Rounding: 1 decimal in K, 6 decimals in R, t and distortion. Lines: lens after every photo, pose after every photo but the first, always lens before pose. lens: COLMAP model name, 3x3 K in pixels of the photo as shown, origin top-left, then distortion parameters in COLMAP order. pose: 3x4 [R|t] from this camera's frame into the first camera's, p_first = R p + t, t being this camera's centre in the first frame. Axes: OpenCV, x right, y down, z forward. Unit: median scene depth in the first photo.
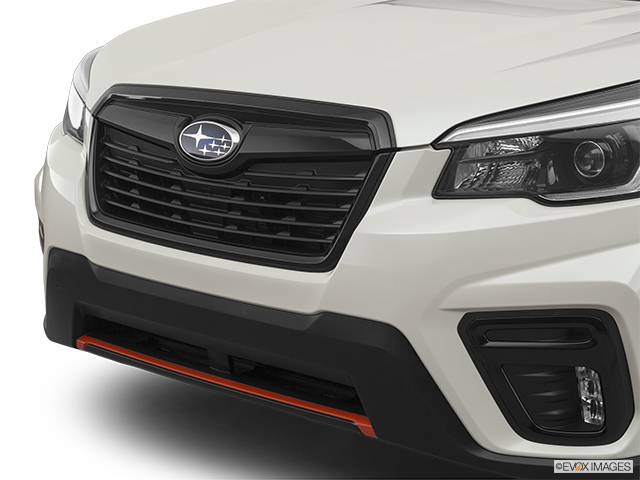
lens RADIAL K [[1526.7, 0, 320.0], [0, 1526.7, 240.0], [0, 0, 1]] dist [-0.057236, -0.452746]
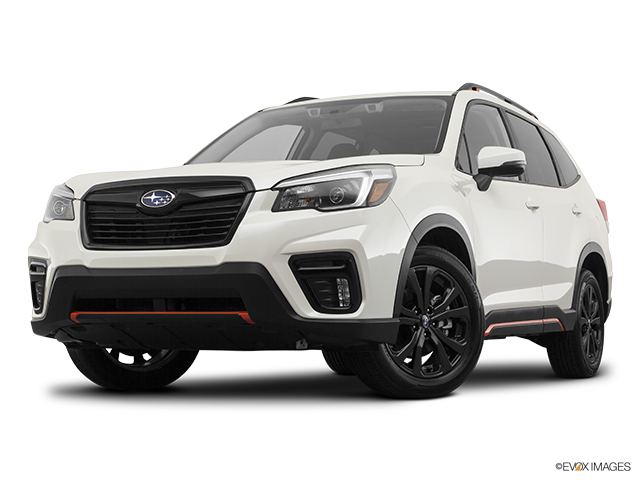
lens RADIAL K [[1278.3, 0, 320.0], [0, 1278.3, 240.0], [0, 0, 1]] dist [-0.002969, 0.053627]
pose [[0.953000, 0.018638, 0.302395, -0.433988], [0.056316, 0.969814, -0.237253, 0.469728], [-0.297689, 0.243132, 0.923184, -0.783842]]
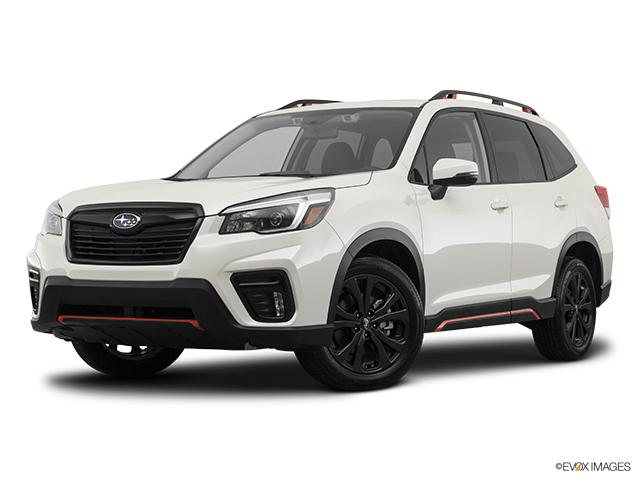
lens RADIAL K [[1404.6, 0, 320.0], [0, 1404.6, 240.0], [0, 0, 1]] dist [0.015942, 0.147602]
pose [[0.978631, 0.002277, 0.205610, -0.257181], [0.037820, 0.980886, -0.190873, 0.455443], [-0.202115, 0.194571, 0.959839, -1.391216]]
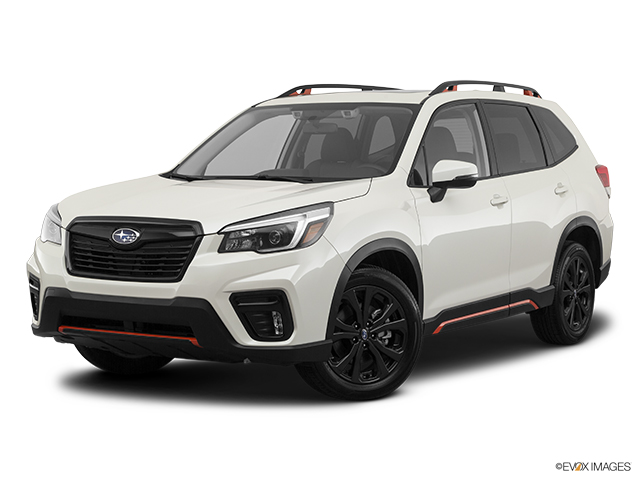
lens RADIAL K [[1404.6, 0, 320.0], [0, 1404.6, 240.0], [0, 0, 1]] dist [0.015942, 0.147602]
pose [[0.979010, -0.010333, 0.203549, -0.250798], [0.035644, 0.992003, -0.121077, 0.253466], [-0.200670, 0.125791, 0.971549, -1.430371]]
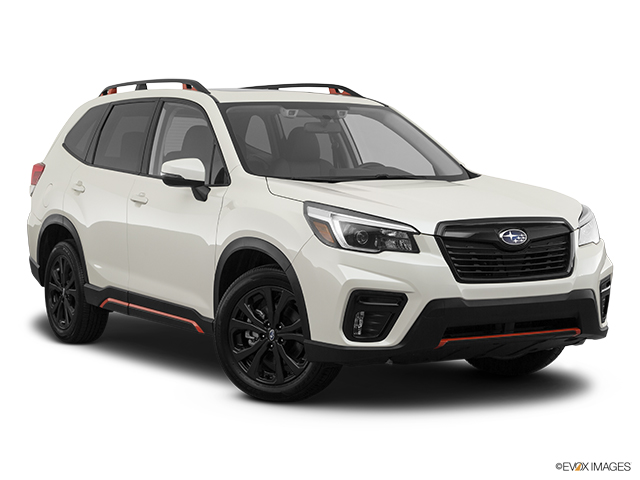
lens RADIAL K [[1404.6, 0, 320.0], [0, 1404.6, 240.0], [0, 0, 1]] dist [0.015942, 0.147602]
pose [[0.238929, -0.059983, 0.969183, -2.582283], [0.178607, 0.983776, 0.016855, -0.168752], [-0.954470, 0.169076, 0.245766, 0.798720]]
